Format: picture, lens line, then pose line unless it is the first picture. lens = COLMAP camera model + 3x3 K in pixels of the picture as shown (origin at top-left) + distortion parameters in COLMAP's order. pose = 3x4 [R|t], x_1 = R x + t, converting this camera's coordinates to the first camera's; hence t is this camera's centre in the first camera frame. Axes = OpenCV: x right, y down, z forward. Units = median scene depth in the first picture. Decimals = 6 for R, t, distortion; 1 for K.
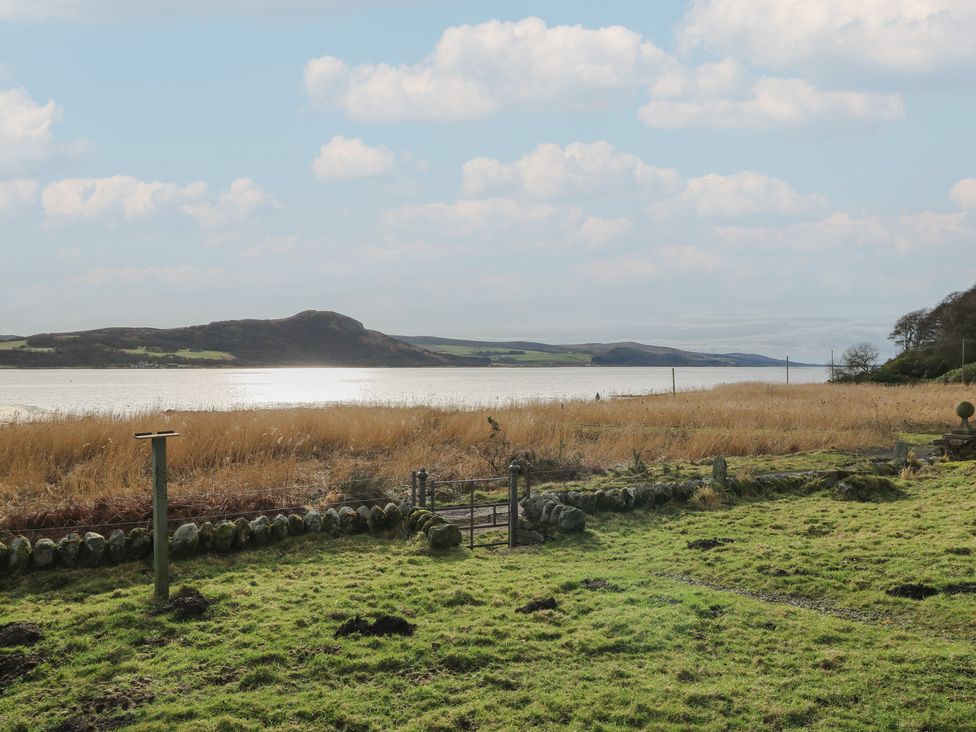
lens RADIAL K [[1395.2, 0, 488.0], [0, 1395.2, 366.0], [0, 0, 1]] dist [-0.011563, 0.082745]
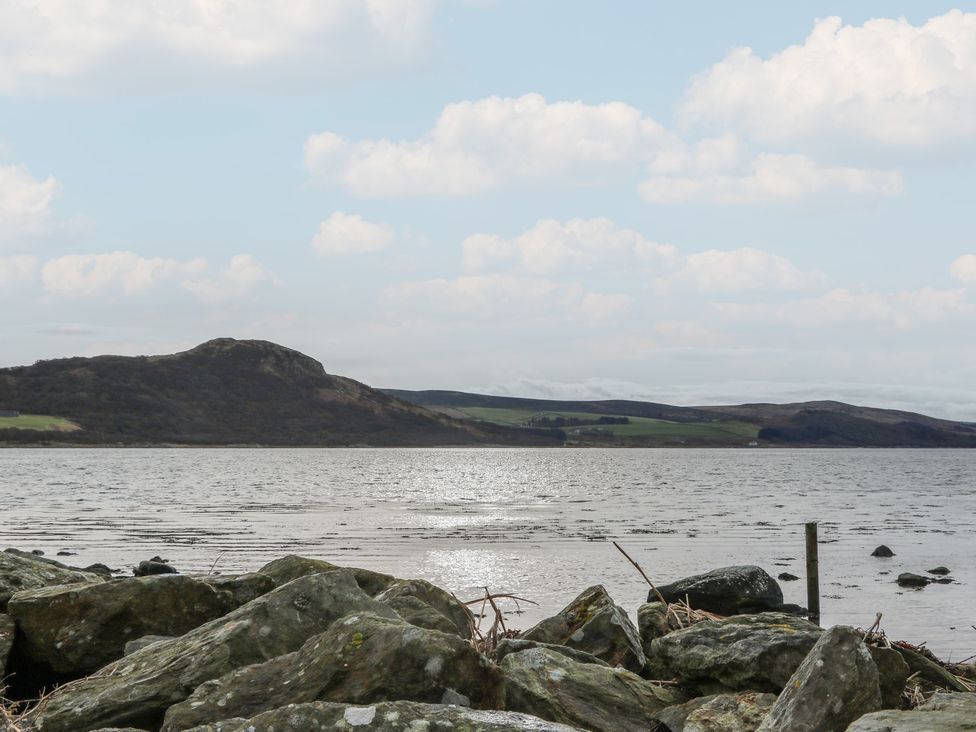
lens RADIAL K [[1395.2, 0, 488.0], [0, 1395.2, 366.0], [0, 0, 1]] dist [-0.011563, 0.082745]
pose [[0.999995, 0.003226, 0.000633, -0.027713], [-0.003187, 0.998479, -0.055039, -0.000799], [-0.000810, 0.055037, 0.998484, 0.472231]]
